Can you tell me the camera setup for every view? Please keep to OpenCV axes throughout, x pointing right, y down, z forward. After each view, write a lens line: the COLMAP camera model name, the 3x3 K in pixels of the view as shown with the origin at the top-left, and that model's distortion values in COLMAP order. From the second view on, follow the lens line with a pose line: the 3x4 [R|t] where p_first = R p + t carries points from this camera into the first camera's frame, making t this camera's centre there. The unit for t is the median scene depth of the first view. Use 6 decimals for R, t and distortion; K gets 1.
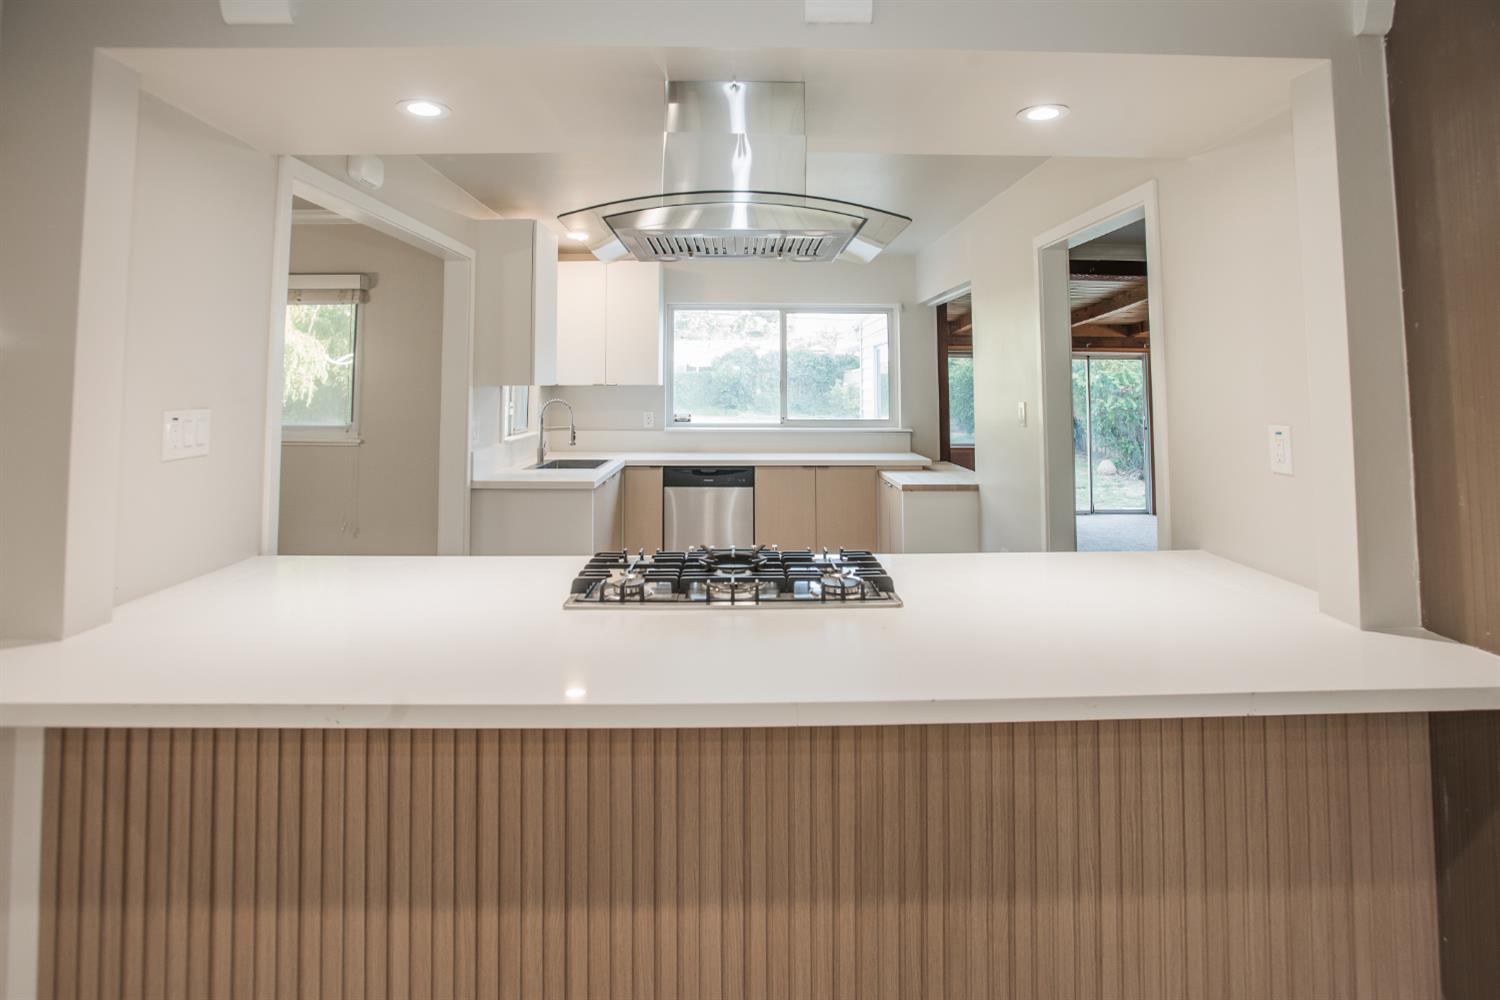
lens RADIAL K [[766.3, 0, 749.2], [0, 766.3, 351.6], [0, 0, 1]] dist [-0.016847, 0.000190]
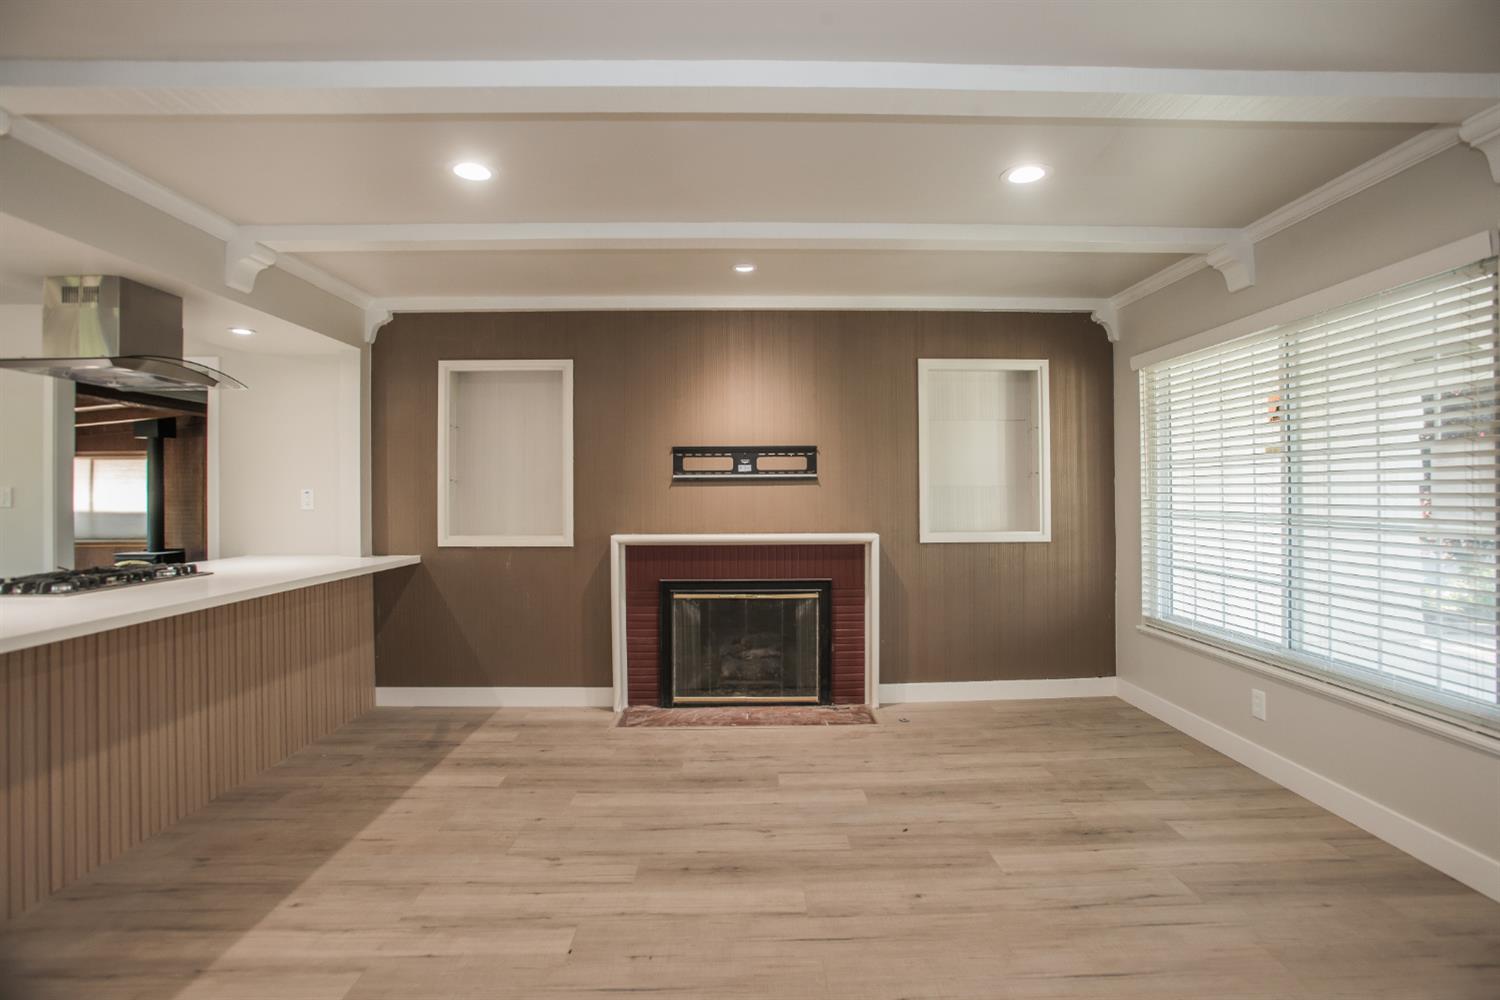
lens RADIAL K [[729.1, 0, 755.0], [0, 729.1, 495.9], [0, 0, 1]] dist [-0.062972, 0.022006]
pose [[0.000924, 0.000915, 0.999999, -0.721574], [-0.039609, 0.999215, -0.000877, 0.030960], [-0.999215, -0.039608, 0.000960, -0.182093]]
